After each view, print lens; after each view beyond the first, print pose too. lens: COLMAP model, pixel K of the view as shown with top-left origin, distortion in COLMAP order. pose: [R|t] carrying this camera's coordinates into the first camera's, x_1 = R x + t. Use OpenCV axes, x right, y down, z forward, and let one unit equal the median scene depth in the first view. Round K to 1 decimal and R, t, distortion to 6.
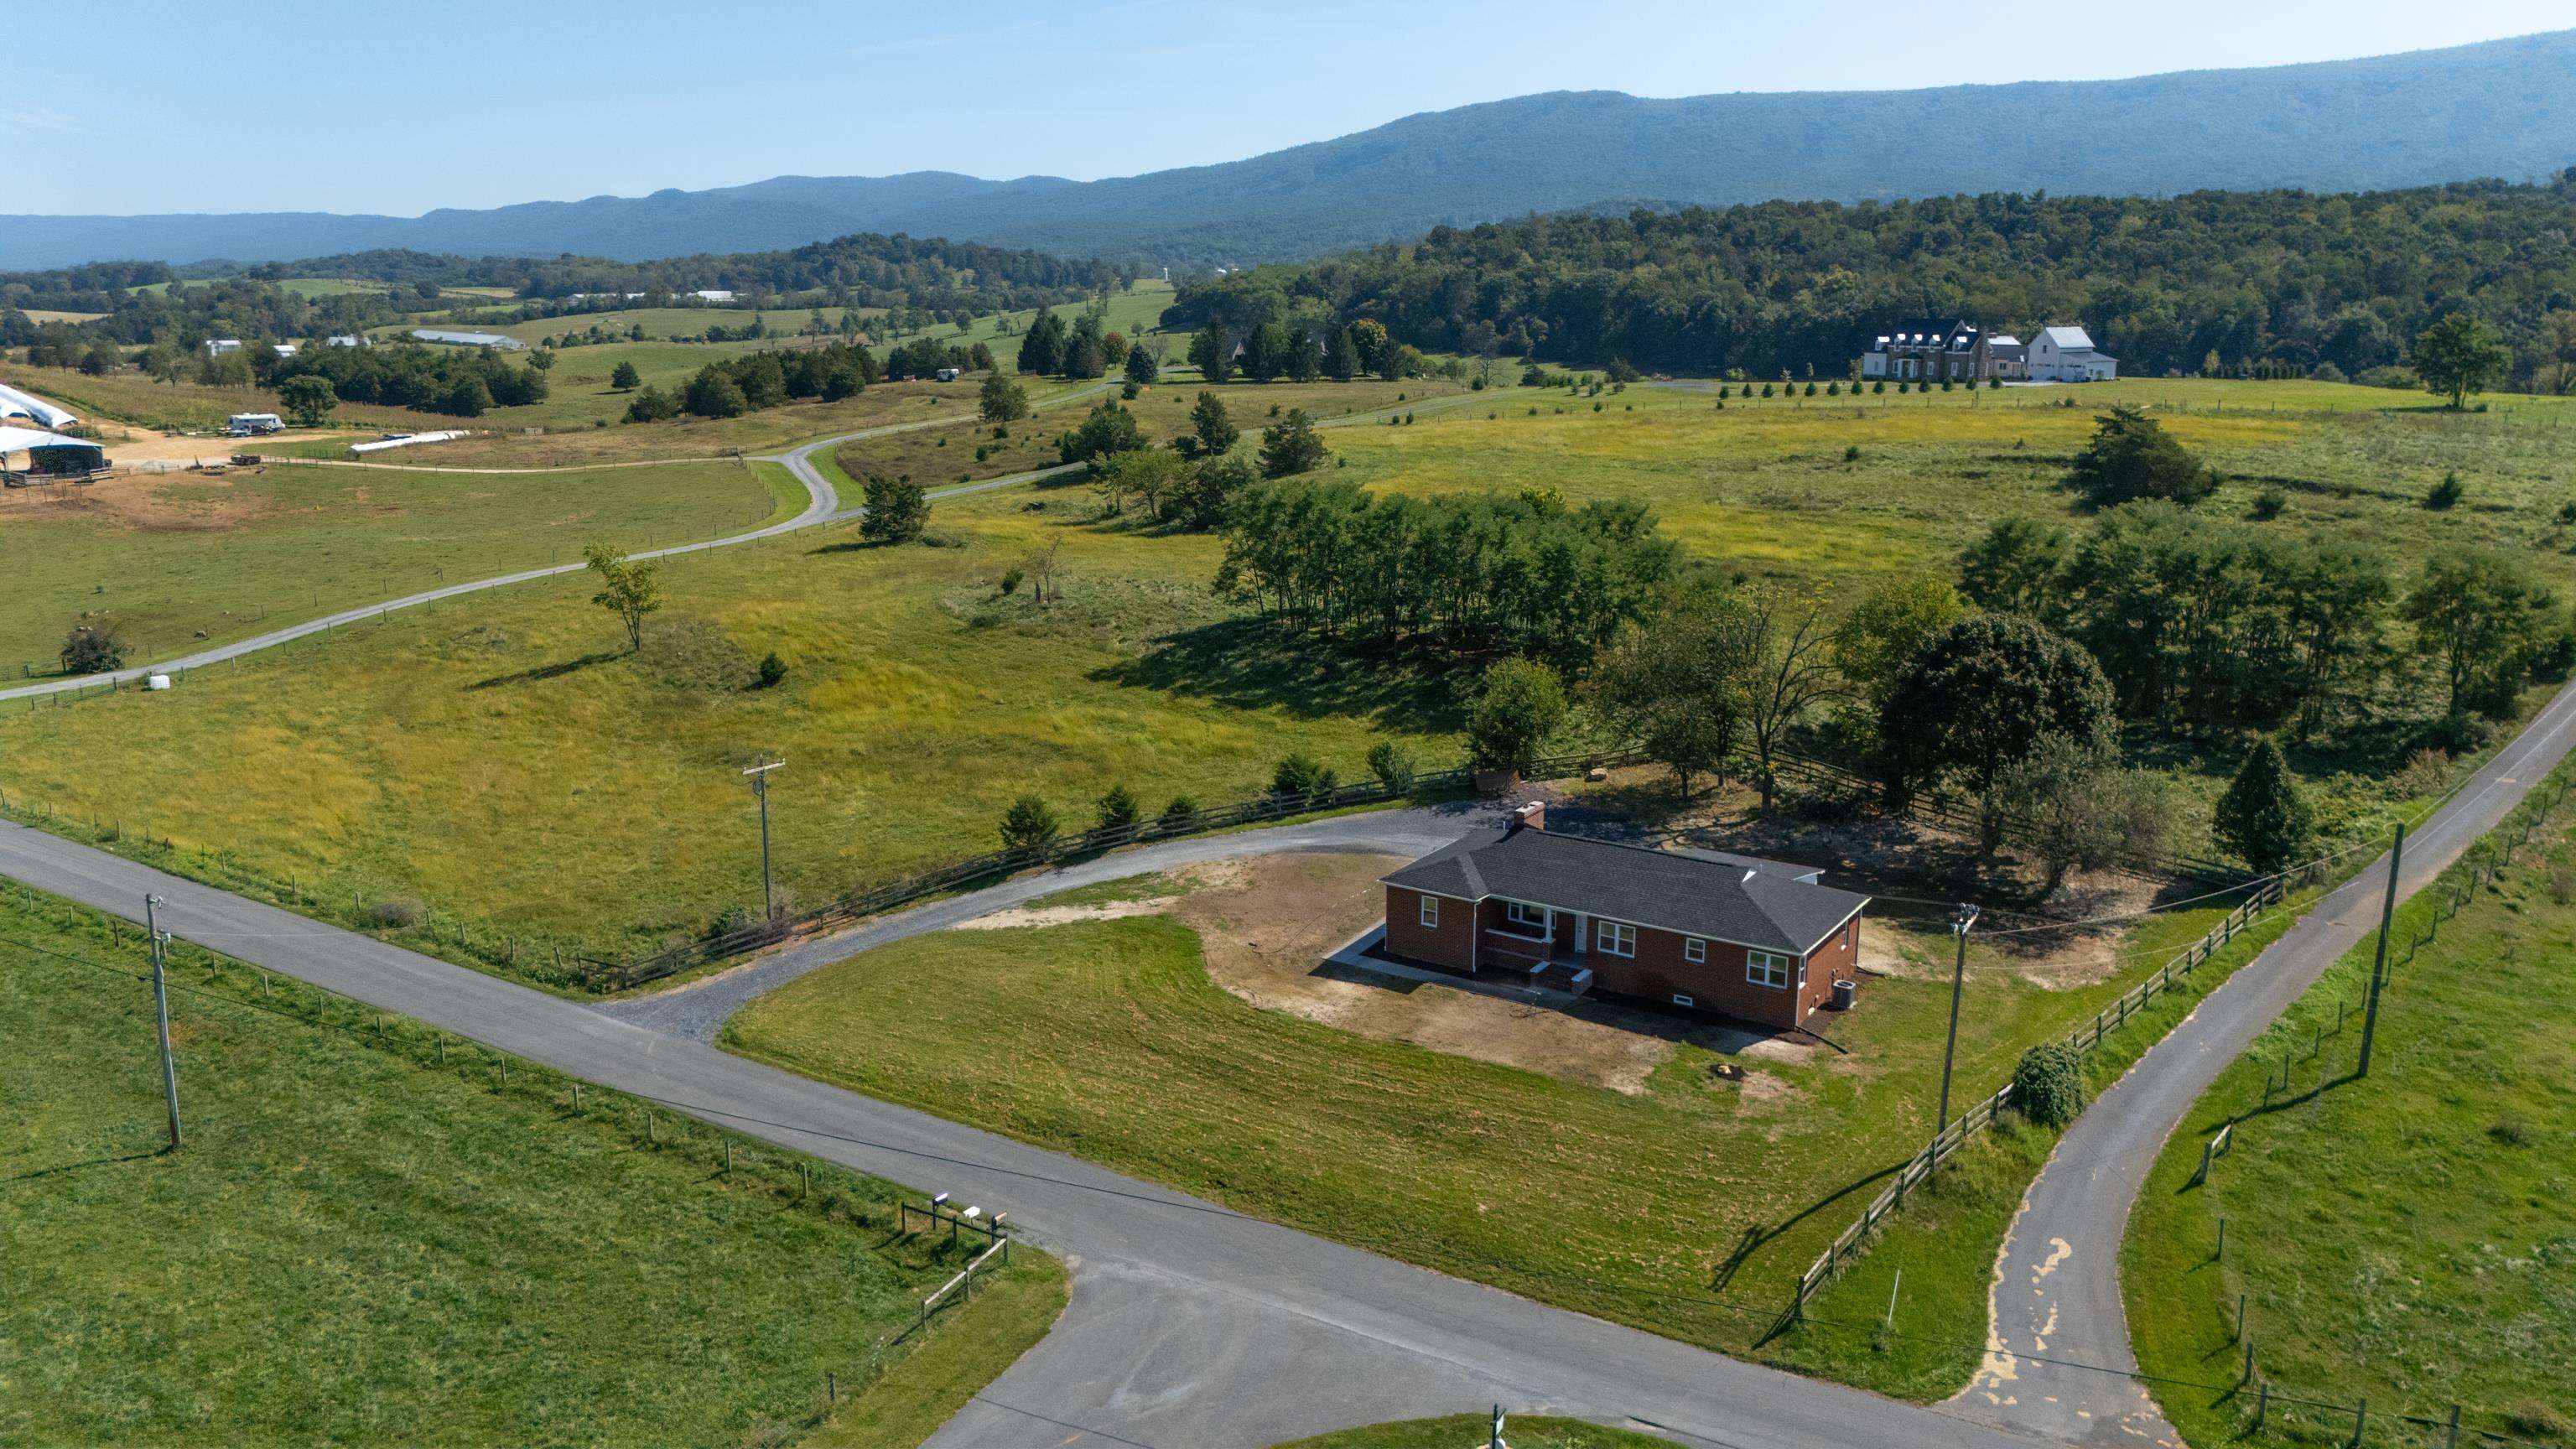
lens RADIAL K [[1899.2, 0, 1284.4], [0, 1899.2, 733.1], [0, 0, 1]] dist [0.075280, -0.077506]
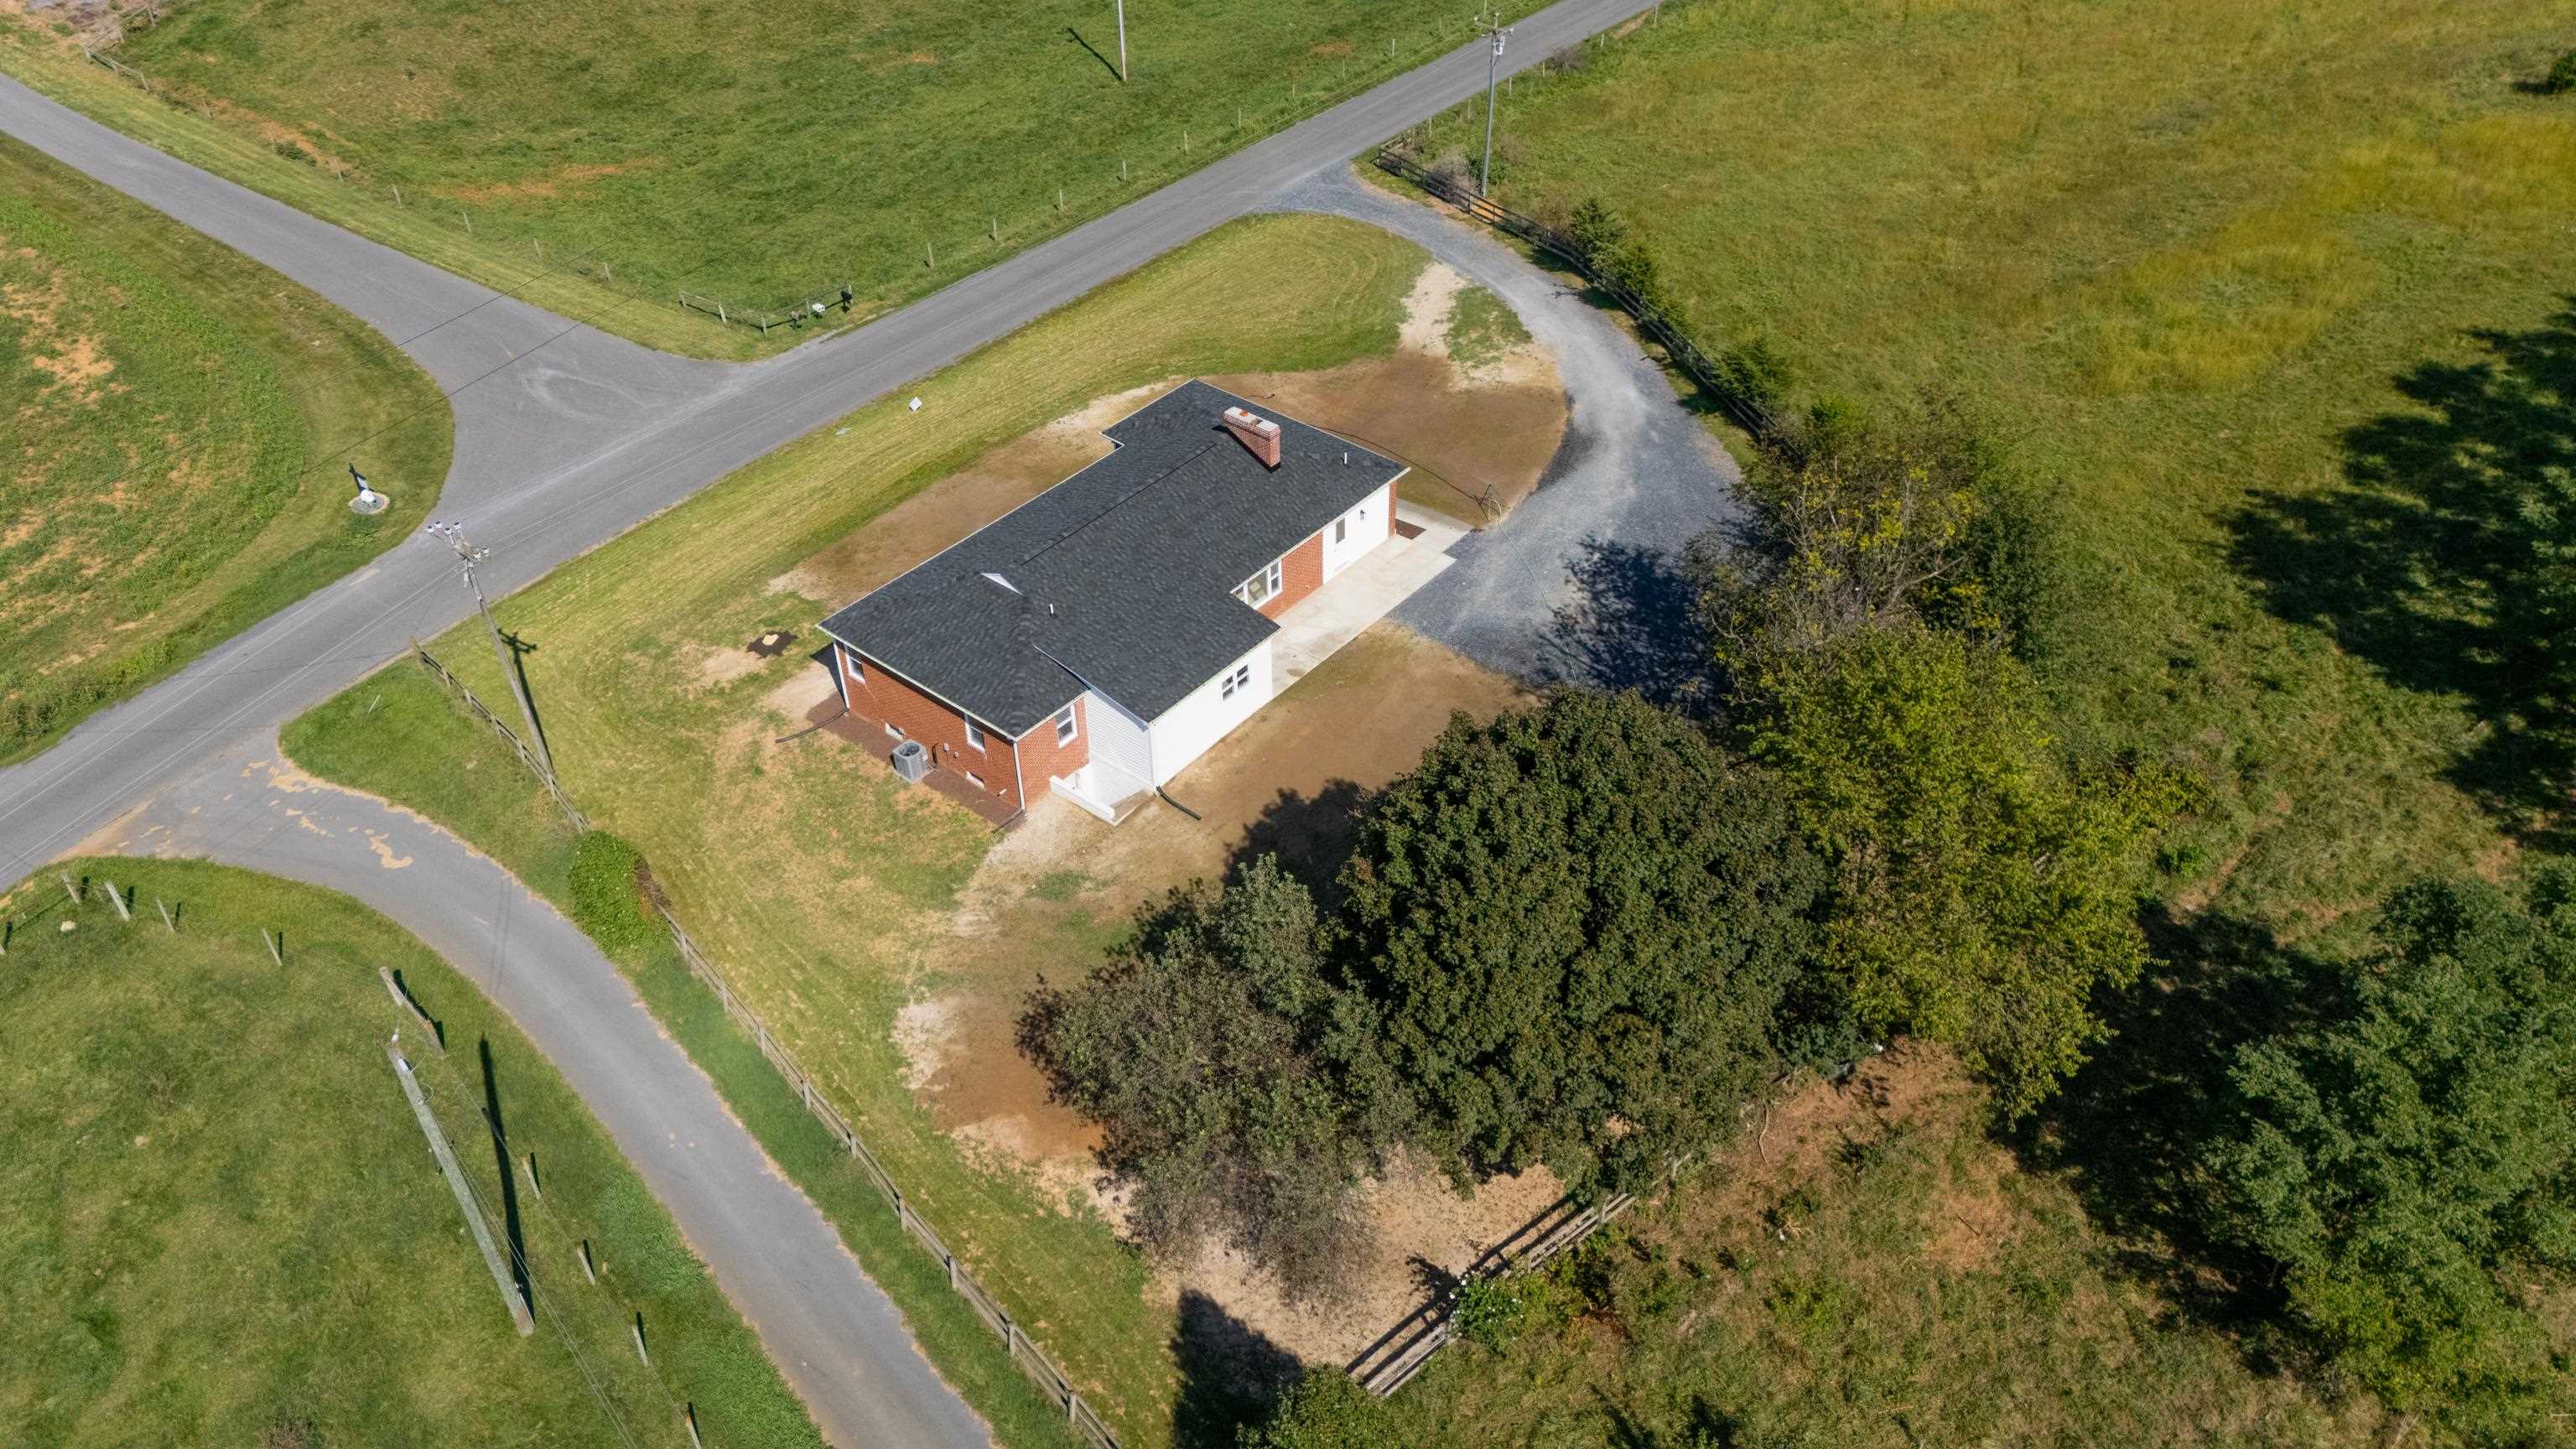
lens RADIAL K [[1907.0, 0, 1283.8], [0, 1907.0, 723.6], [0, 0, 1]] dist [0.077773, -0.075507]
pose [[-0.117255, 0.627660, -0.769606, 0.708401], [-0.213365, 0.740933, 0.636783, -0.317950], [0.969910, 0.238874, 0.047043, 0.936937]]
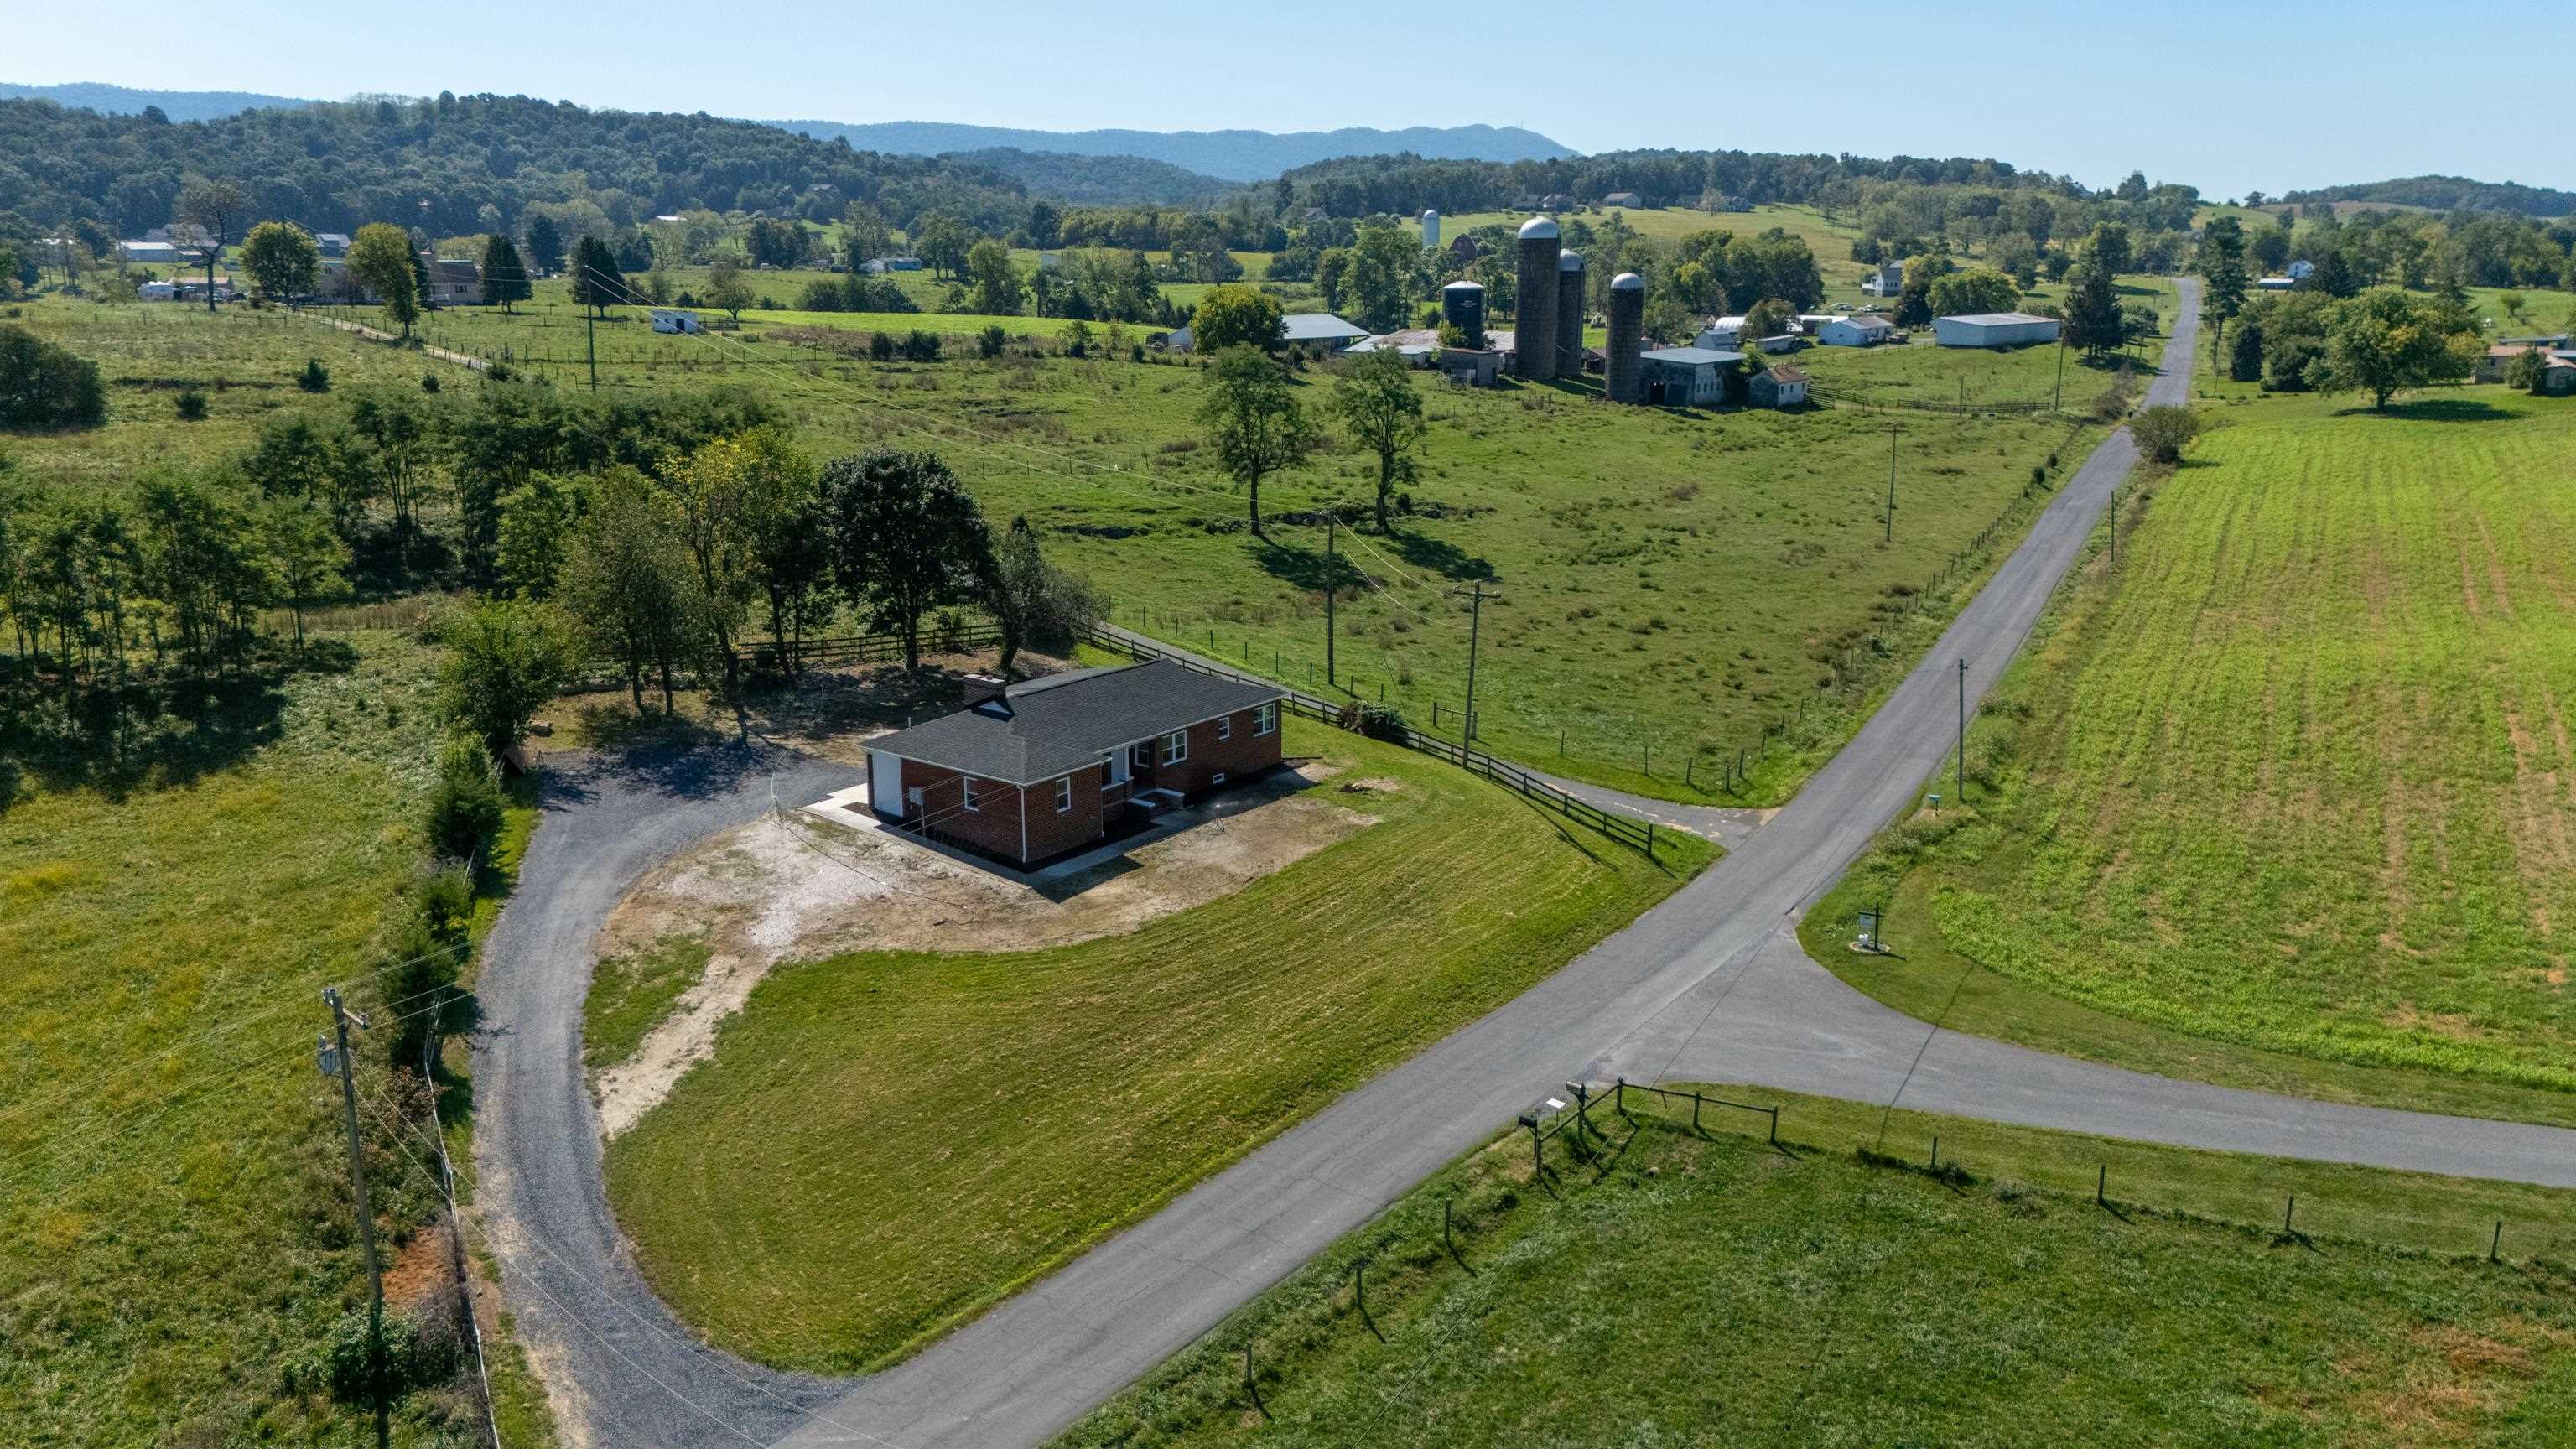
lens RADIAL K [[1907.0, 0, 1283.8], [0, 1907.0, 723.6], [0, 0, 1]] dist [0.077773, -0.075507]
pose [[0.077806, -0.247097, 0.965862, -0.711131], [0.228457, 0.947439, 0.223980, -0.107223], [-0.970440, 0.203231, 0.130167, 0.690681]]
